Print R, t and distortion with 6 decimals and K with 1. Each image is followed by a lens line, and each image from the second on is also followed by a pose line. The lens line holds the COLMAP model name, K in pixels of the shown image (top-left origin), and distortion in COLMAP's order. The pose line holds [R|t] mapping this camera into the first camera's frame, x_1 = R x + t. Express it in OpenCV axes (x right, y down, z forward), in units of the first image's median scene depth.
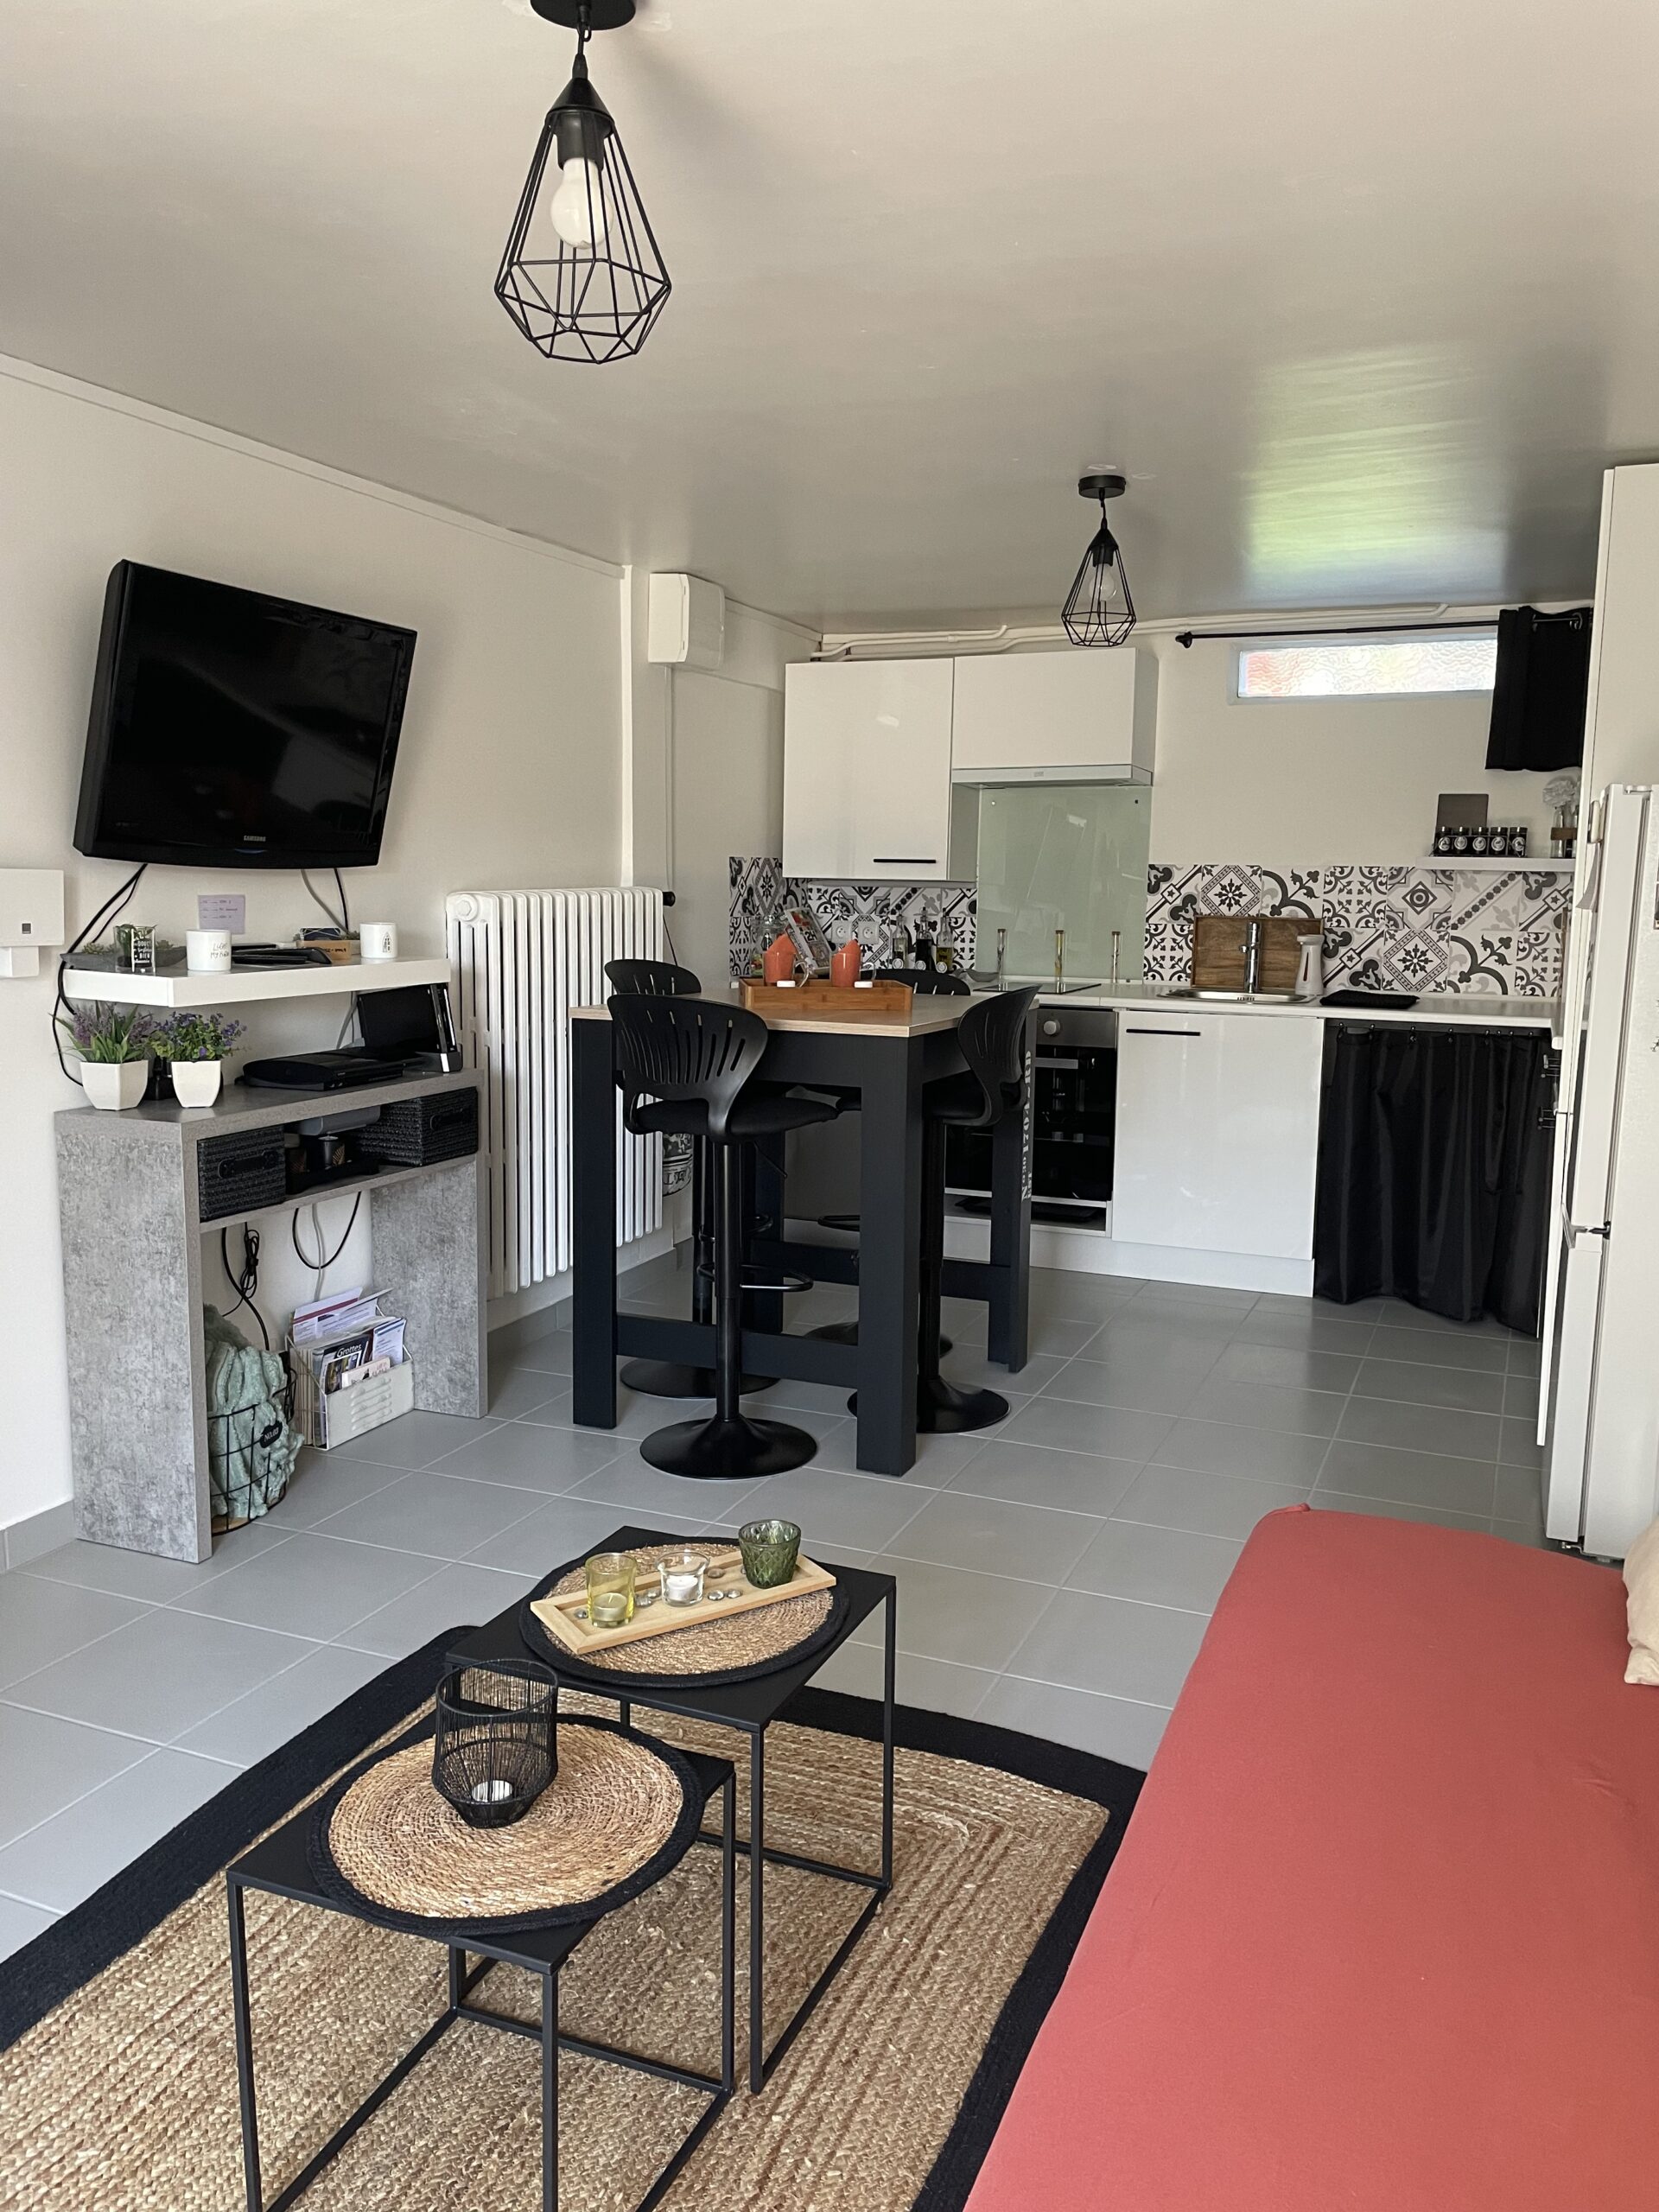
lens RADIAL K [[1677.9, 0, 838.0], [0, 1677.9, 1116.0], [0, 0, 1]] dist [0.073584, -0.099503]
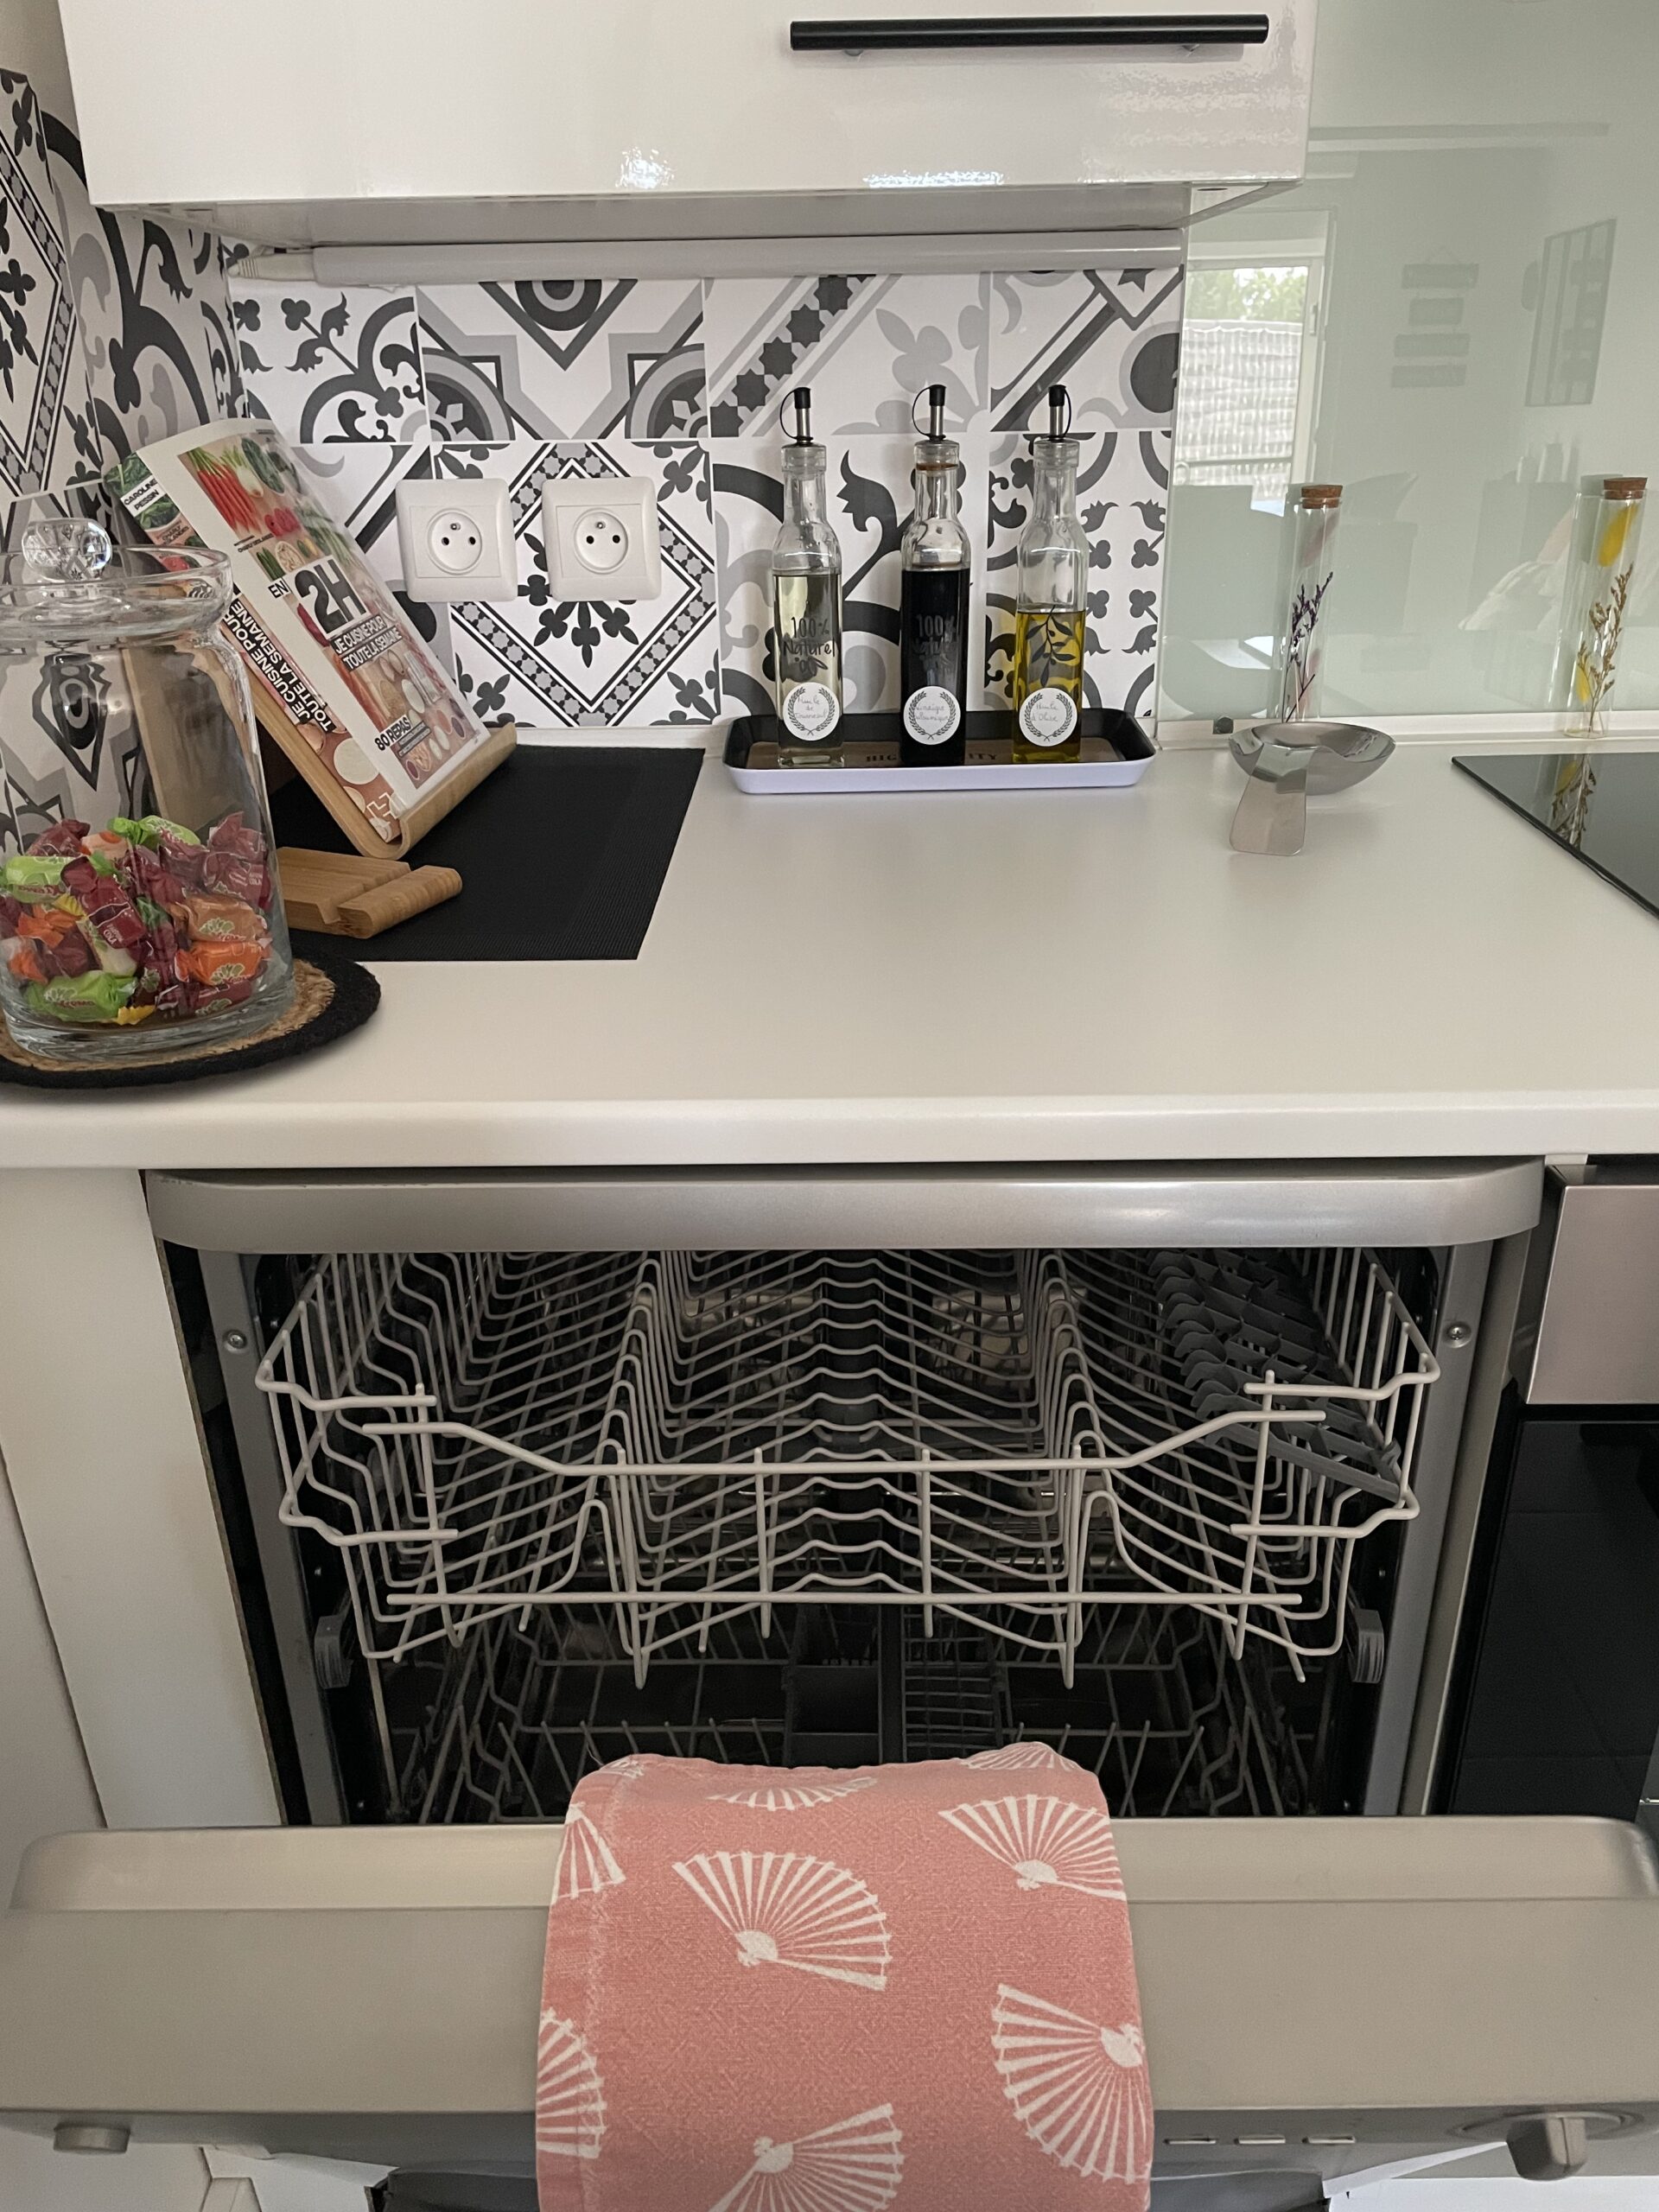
lens RADIAL K [[1677.9, 0, 809.0], [0, 1677.9, 1120.0], [0, 0, 1]] dist [0.073584, -0.099503]
pose [[0.930958, -0.185939, 0.314236, -0.037367], [0.084855, 0.947235, 0.309104, -0.112679], [-0.355130, -0.261098, 0.897614, 0.862064]]
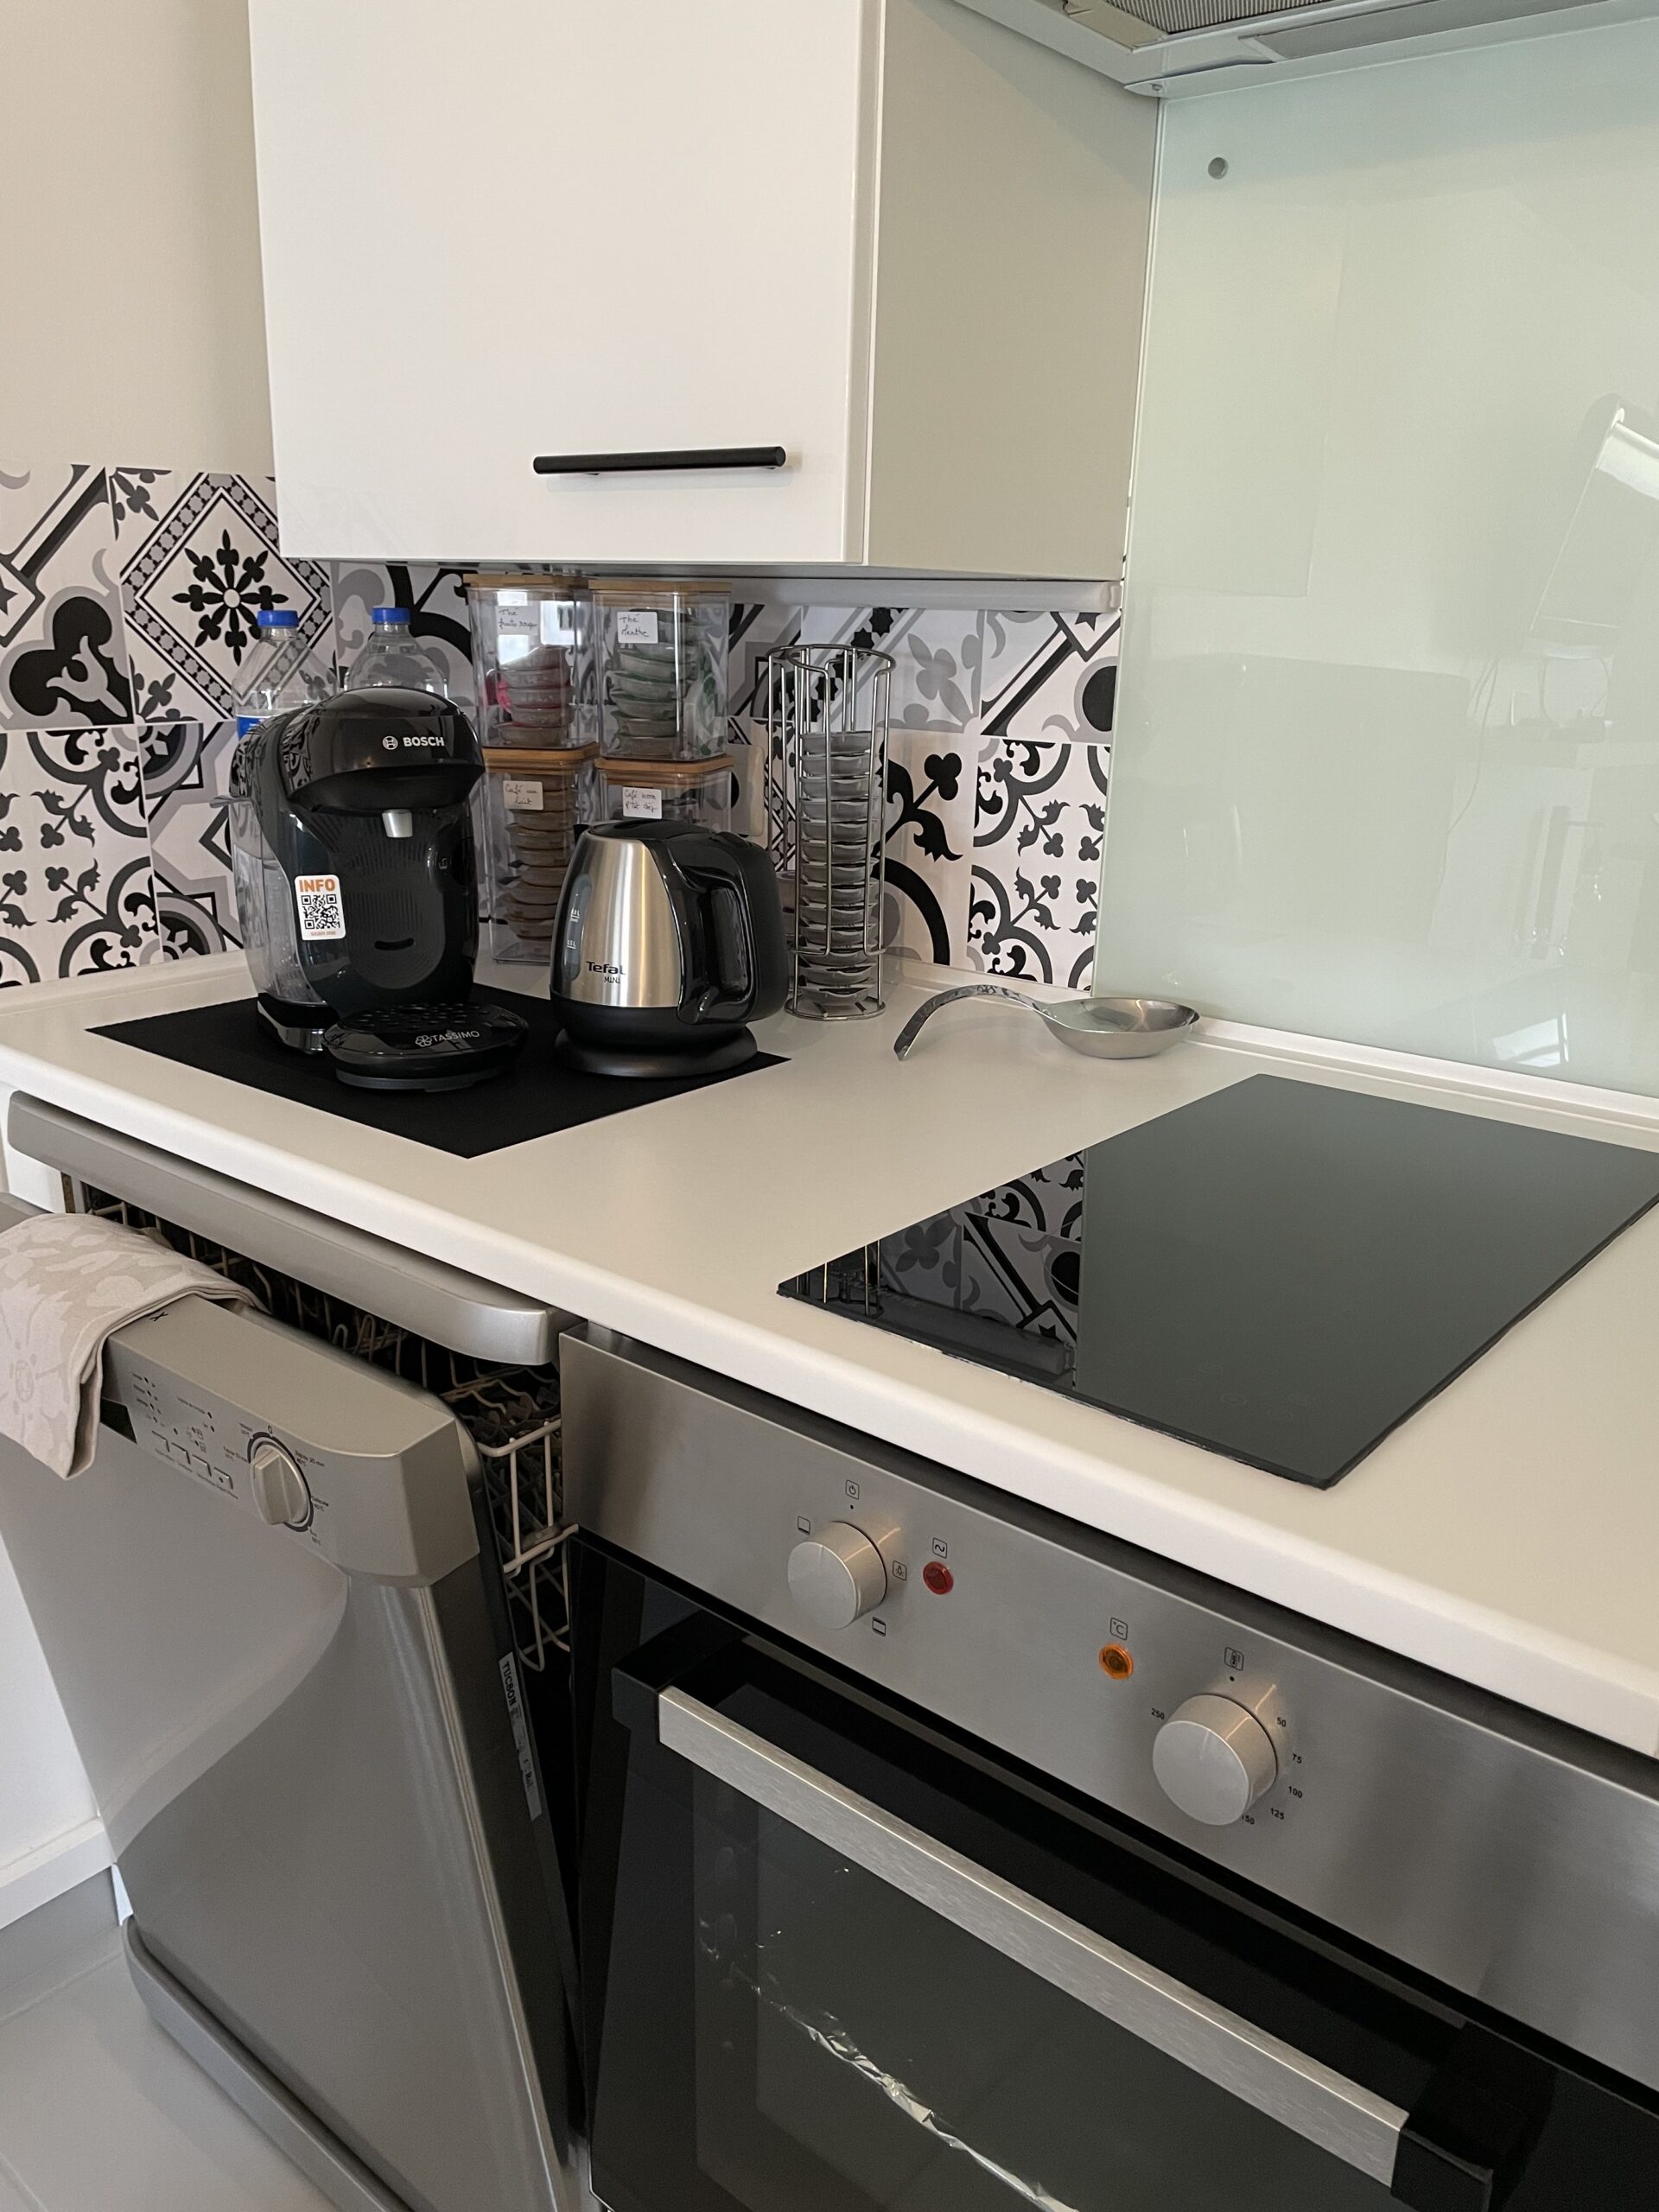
lens RADIAL K [[1677.9, 0, 816.6], [0, 1677.9, 1120.1], [0, 0, 1]] dist [0.073584, -0.099503]
pose [[0.951806, 0.090425, -0.293067, 0.121638], [-0.042852, 0.985385, 0.164864, -0.110583], [0.303692, -0.144360, 0.941770, 0.814559]]
